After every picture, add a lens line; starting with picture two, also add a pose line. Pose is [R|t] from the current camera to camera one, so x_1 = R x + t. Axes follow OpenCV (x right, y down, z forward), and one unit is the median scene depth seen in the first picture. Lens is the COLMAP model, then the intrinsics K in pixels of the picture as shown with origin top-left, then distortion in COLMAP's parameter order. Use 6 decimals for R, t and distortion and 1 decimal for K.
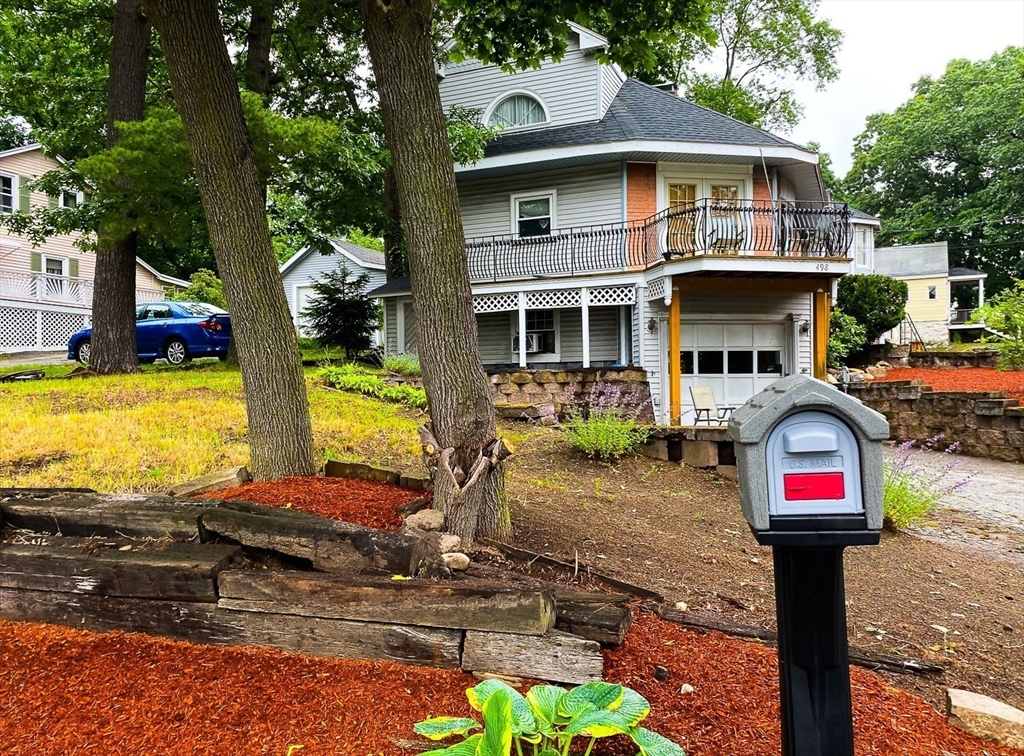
lens RADIAL K [[806.8, 0, 513.5], [0, 806.8, 370.2], [0, 0, 1]] dist [0.035939, -0.001743]
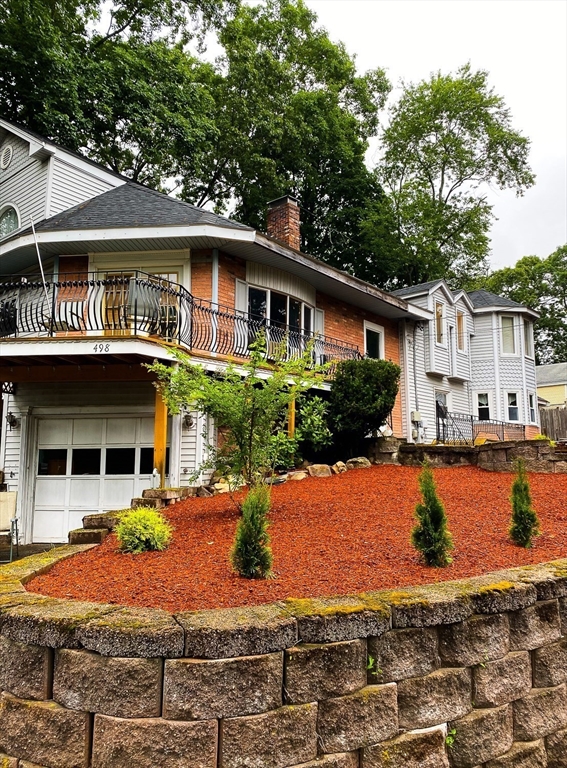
lens RADIAL K [[605.1, 0, 283.6], [0, 605.1, 387.1], [0, 0, 1]] dist [0.035939, -0.001743]
pose [[0.963551, -0.033200, -0.265458, 0.593879], [0.003093, 0.993586, -0.113036, -0.014146], [0.267508, 0.108095, 0.957473, 0.383450]]
